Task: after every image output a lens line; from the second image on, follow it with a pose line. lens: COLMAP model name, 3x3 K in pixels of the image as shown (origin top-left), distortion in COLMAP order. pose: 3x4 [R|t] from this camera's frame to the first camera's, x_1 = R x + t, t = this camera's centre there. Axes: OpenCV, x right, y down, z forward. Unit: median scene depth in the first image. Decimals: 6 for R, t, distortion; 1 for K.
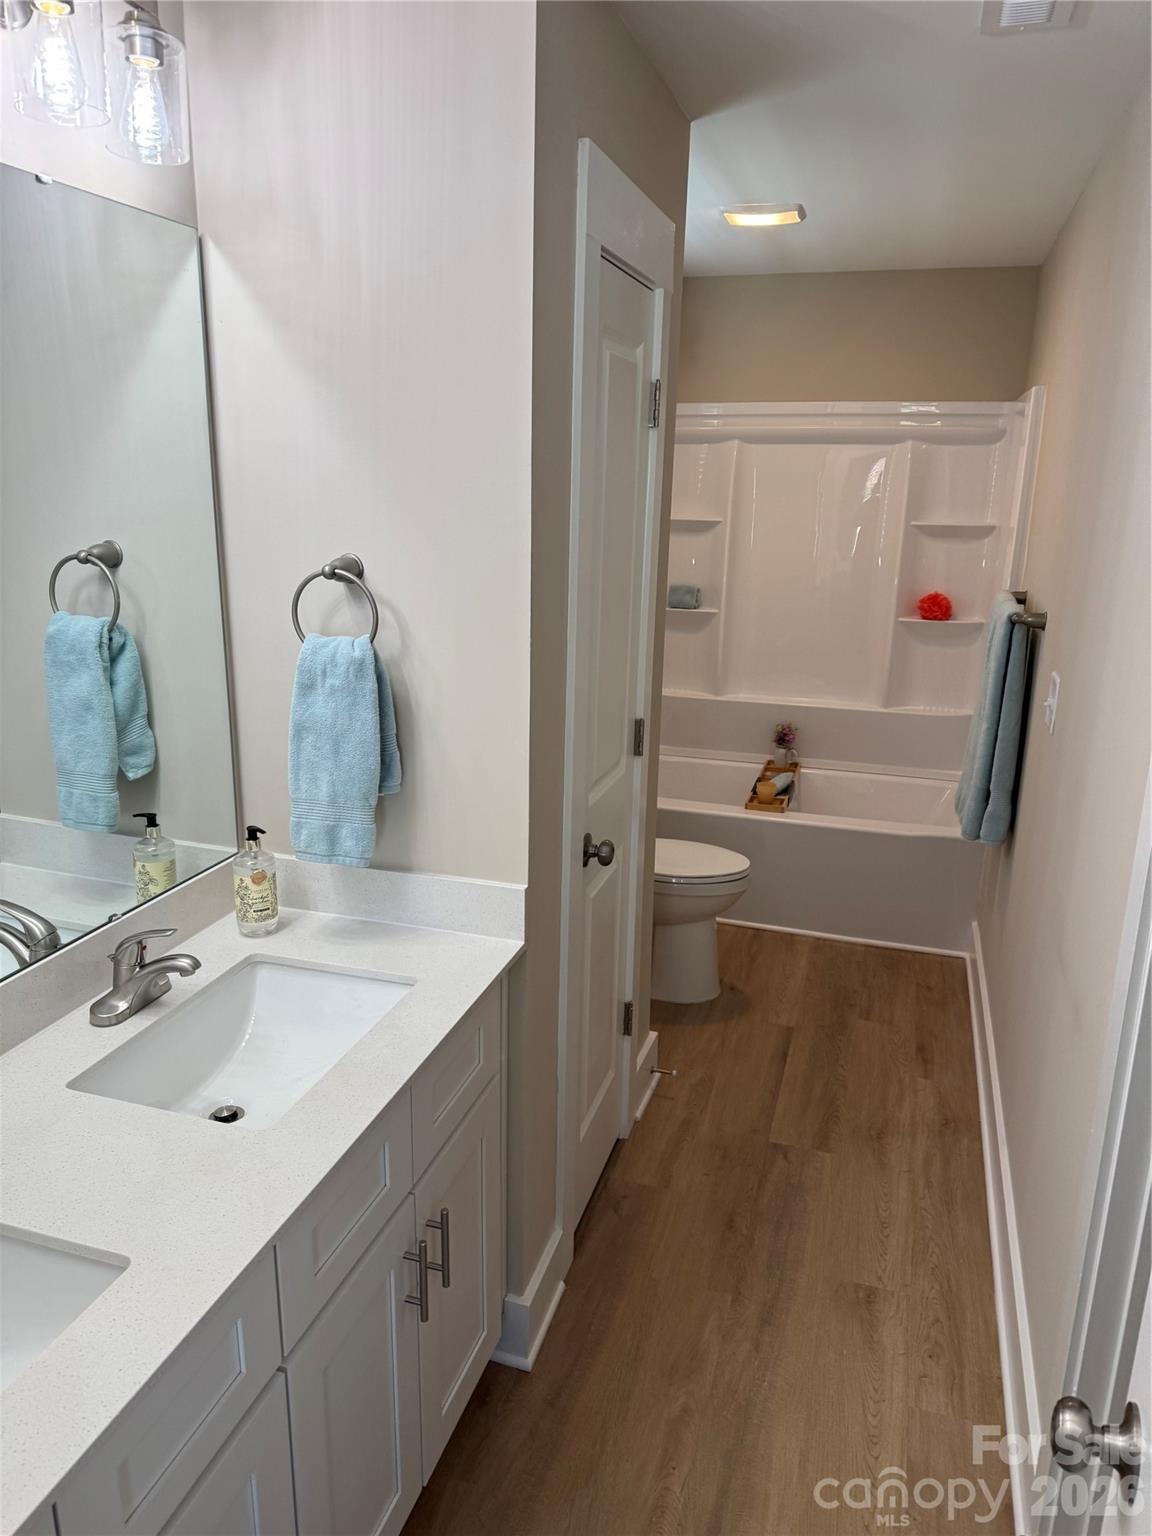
lens RADIAL K [[1059.2, 0, 572.0], [0, 1059.2, 757.0], [0, 0, 1]] dist [0.068701, -0.082147]
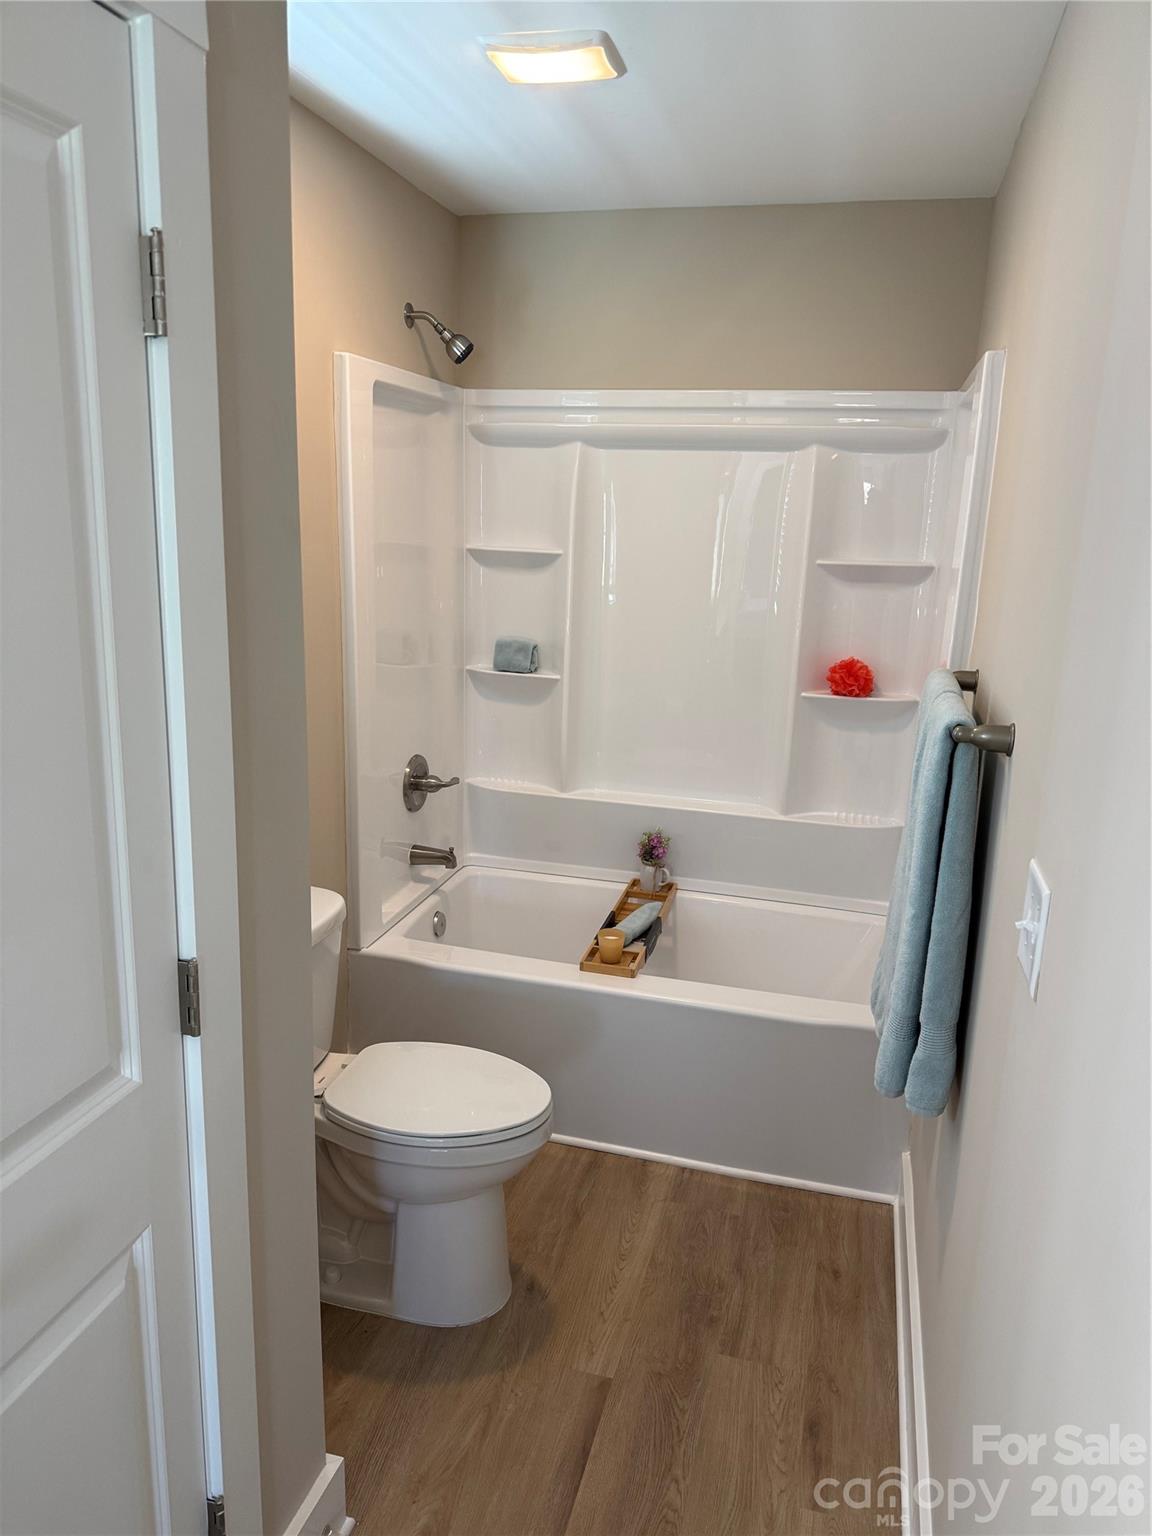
lens RADIAL K [[1059.2, 0, 580.5], [0, 1059.2, 765.2], [0, 0, 1]] dist [0.068701, -0.082147]
pose [[0.998870, 0.002630, 0.047446, 0.133860], [-0.001642, 0.999781, -0.020840, -0.071375], [-0.047491, 0.020738, 0.998656, 0.317951]]
